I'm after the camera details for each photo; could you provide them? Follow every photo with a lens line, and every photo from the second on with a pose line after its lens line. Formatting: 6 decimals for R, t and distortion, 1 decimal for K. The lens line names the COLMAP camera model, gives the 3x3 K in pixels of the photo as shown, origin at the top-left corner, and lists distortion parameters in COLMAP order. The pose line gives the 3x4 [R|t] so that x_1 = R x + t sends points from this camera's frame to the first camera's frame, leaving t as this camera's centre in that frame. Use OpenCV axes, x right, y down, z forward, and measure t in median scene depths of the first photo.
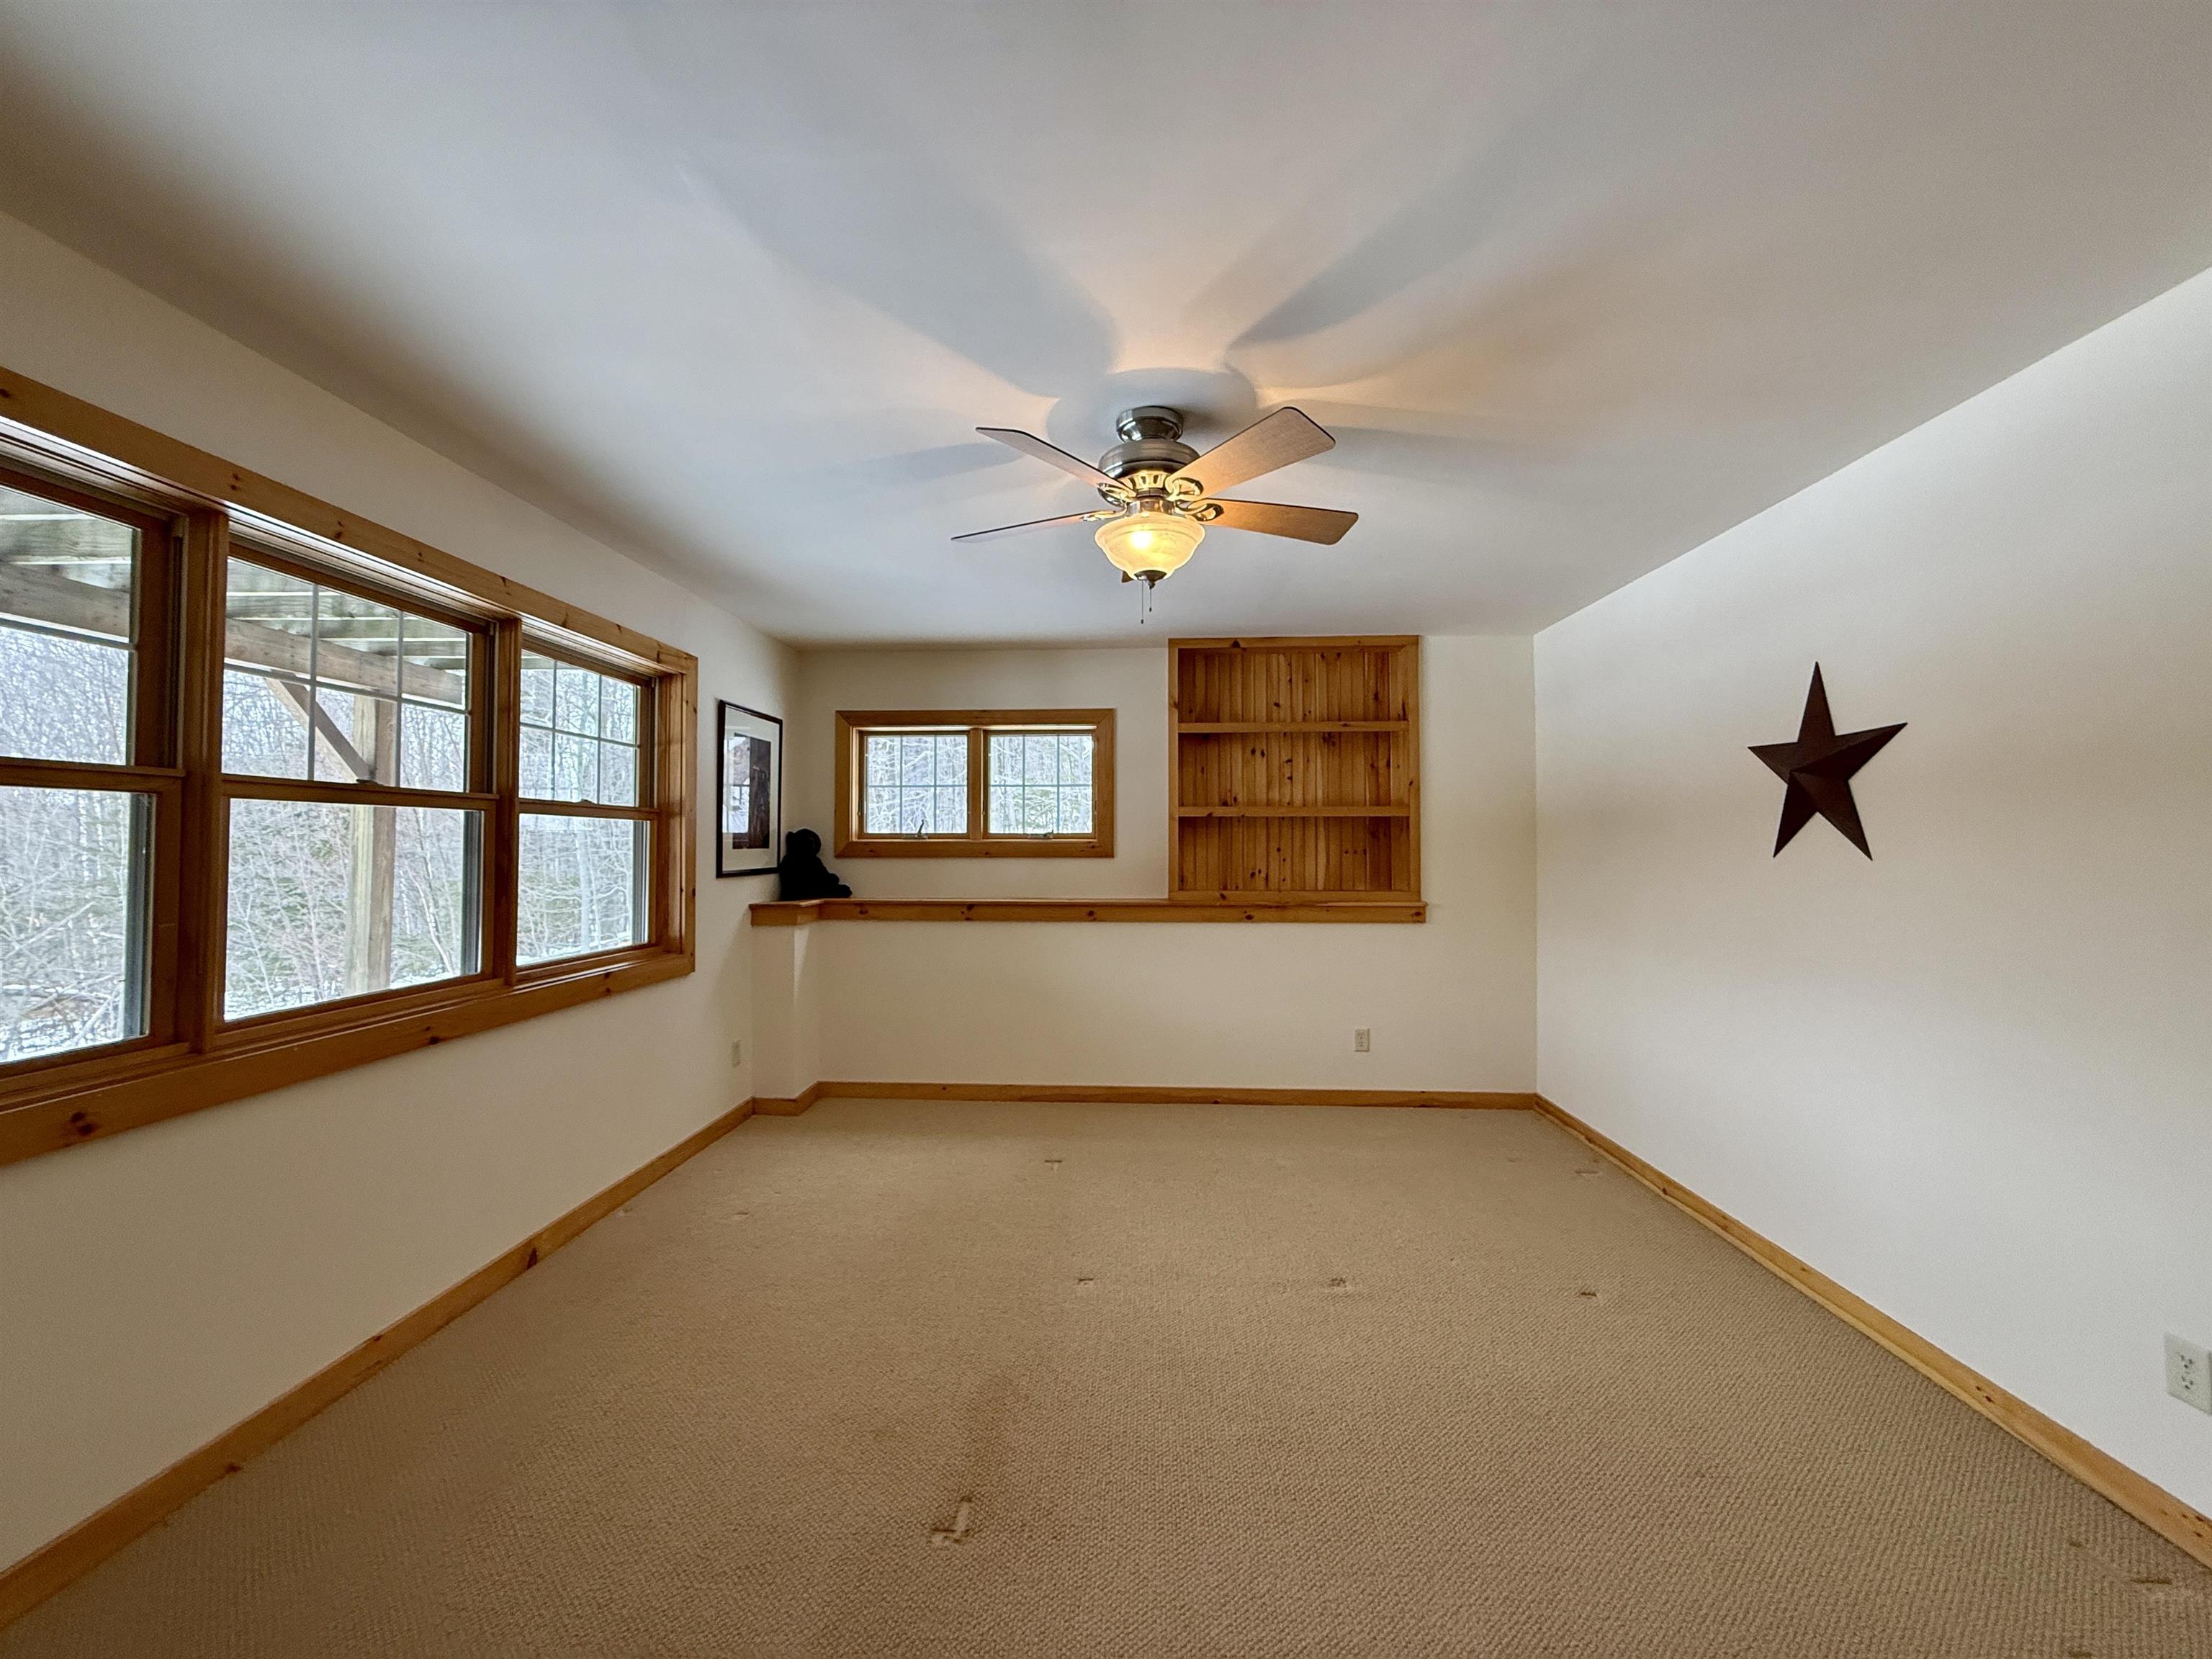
lens RADIAL K [[883.0, 0, 1102.0], [0, 883.0, 827.2], [0, 0, 1]] dist [0.000594, 0.000192]
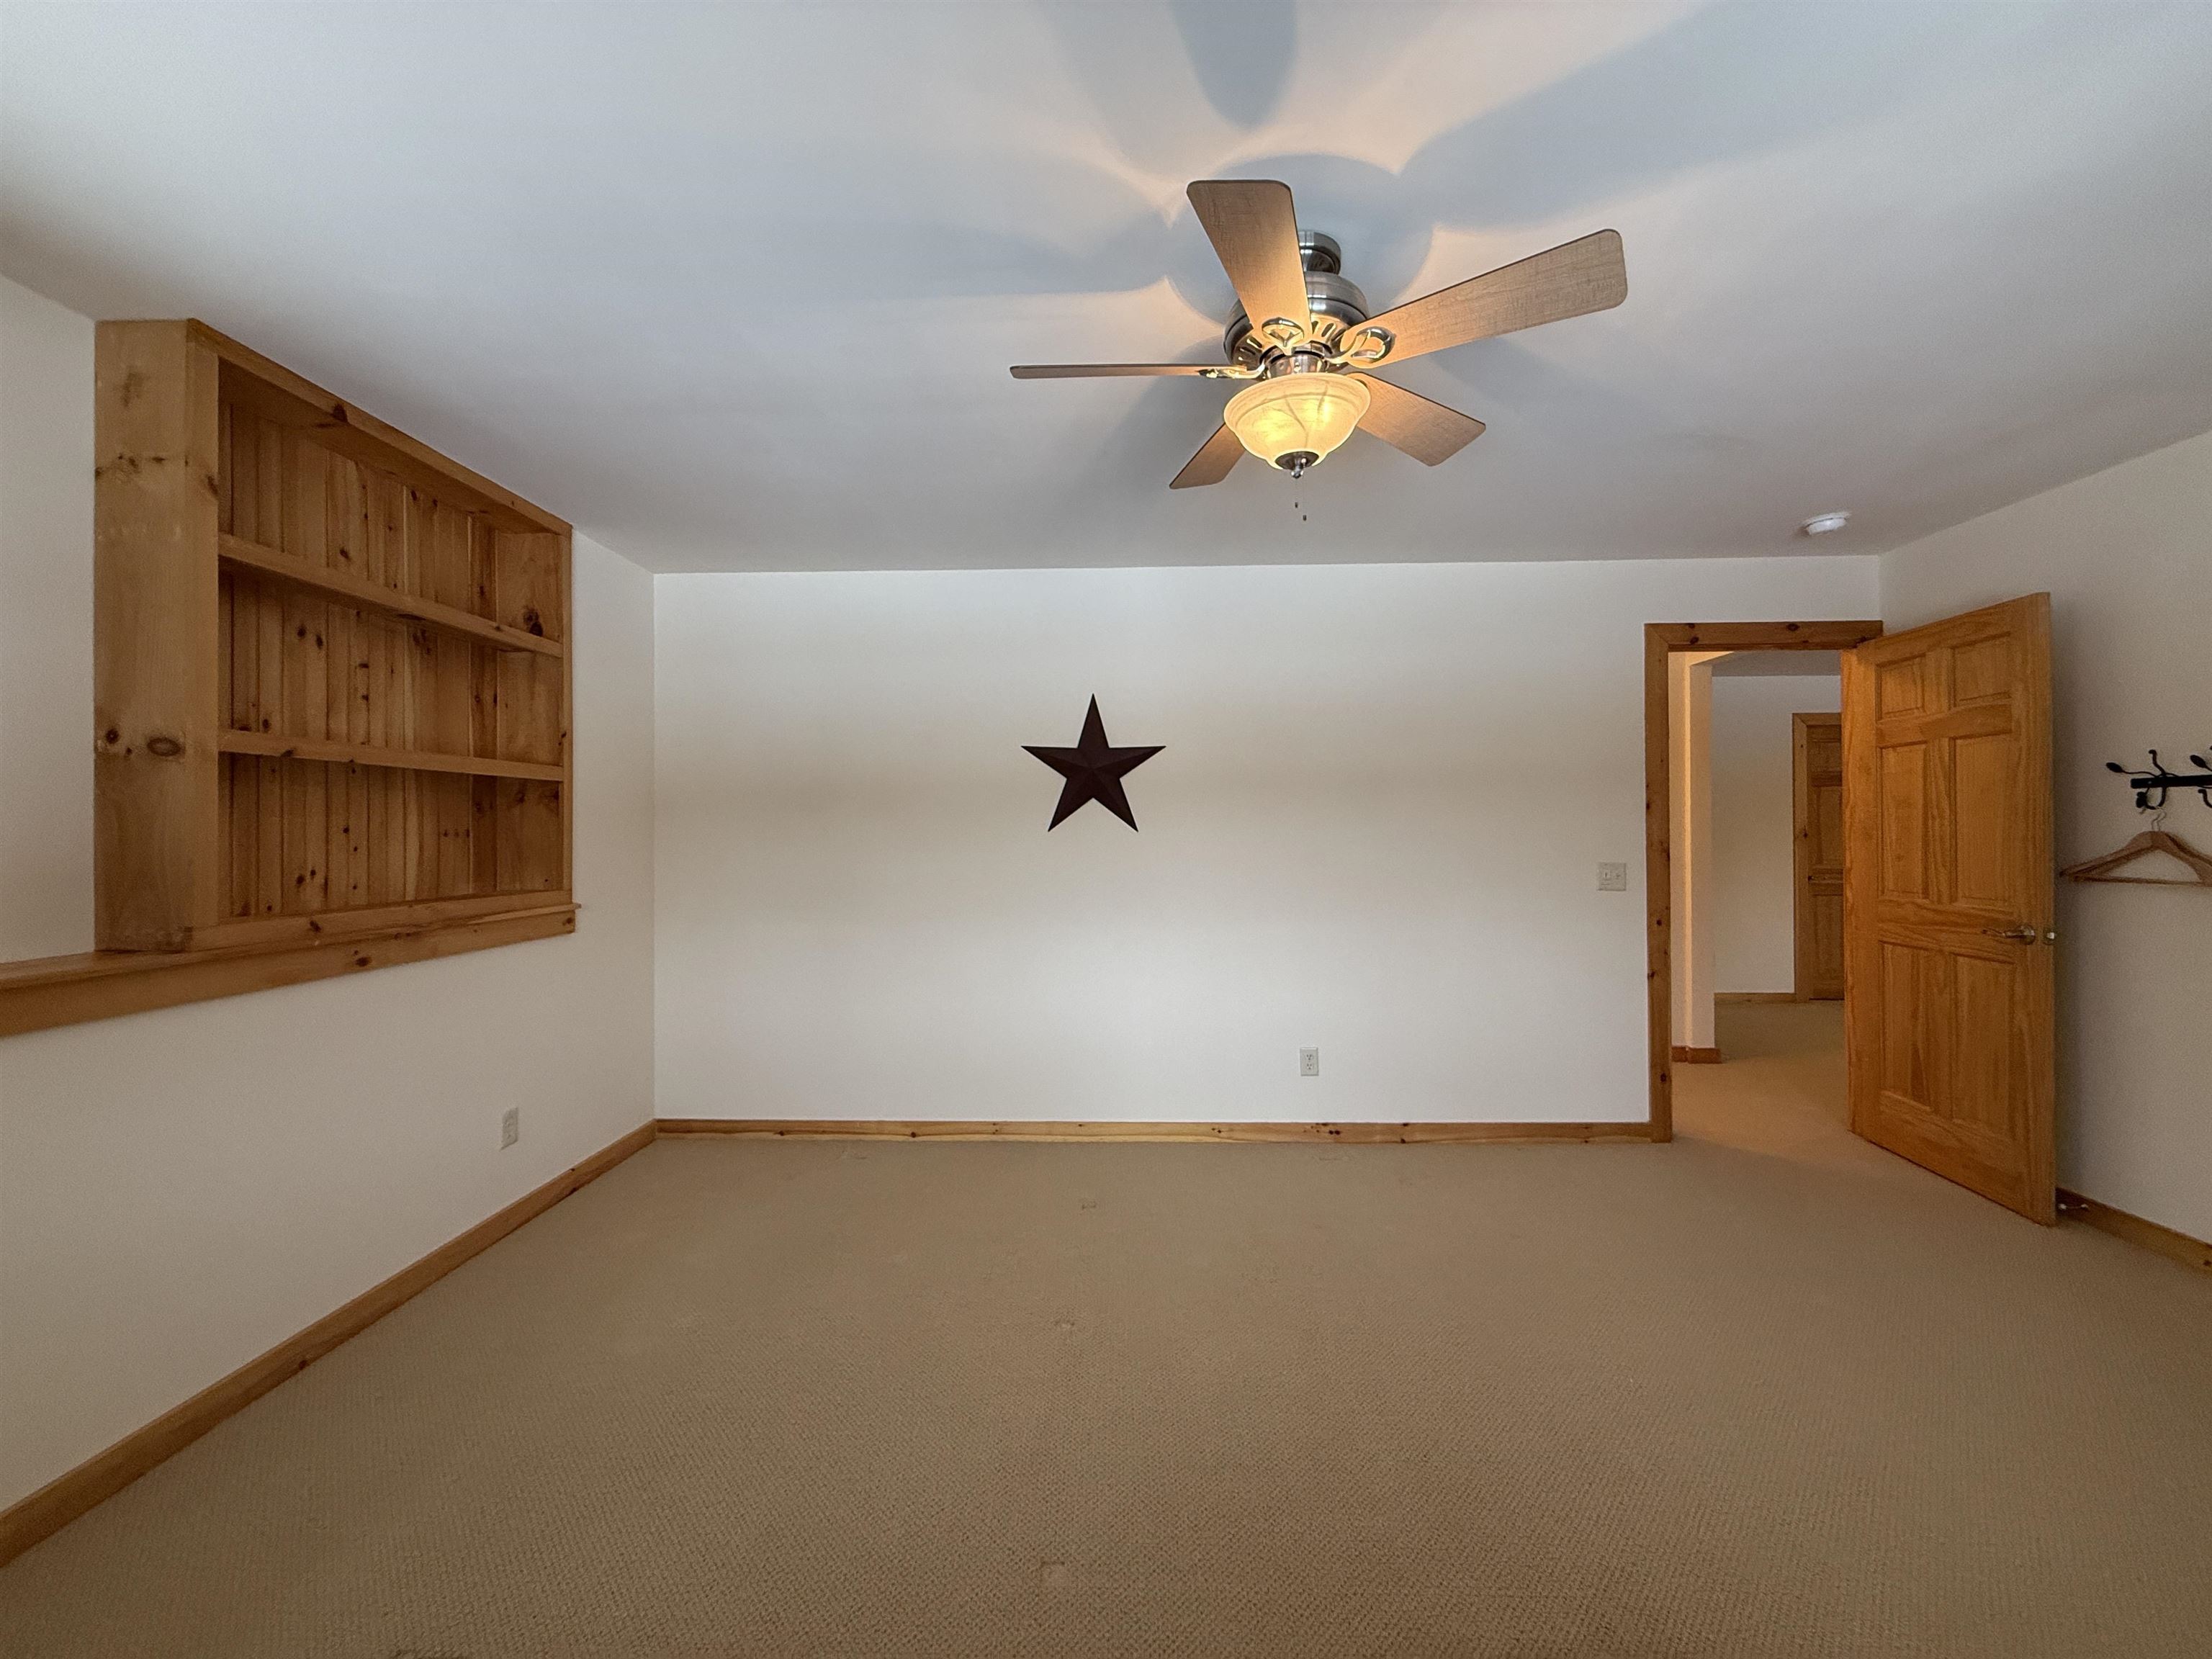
lens RADIAL K [[883.0, 0, 1102.6], [0, 883.0, 829.2], [0, 0, 1]] dist [0.000594, 0.000192]
pose [[-0.025241, 0.002878, 0.999677, -0.353875], [-0.016191, 0.999864, -0.003287, 0.020299], [-0.999550, -0.016269, -0.025191, 0.586881]]
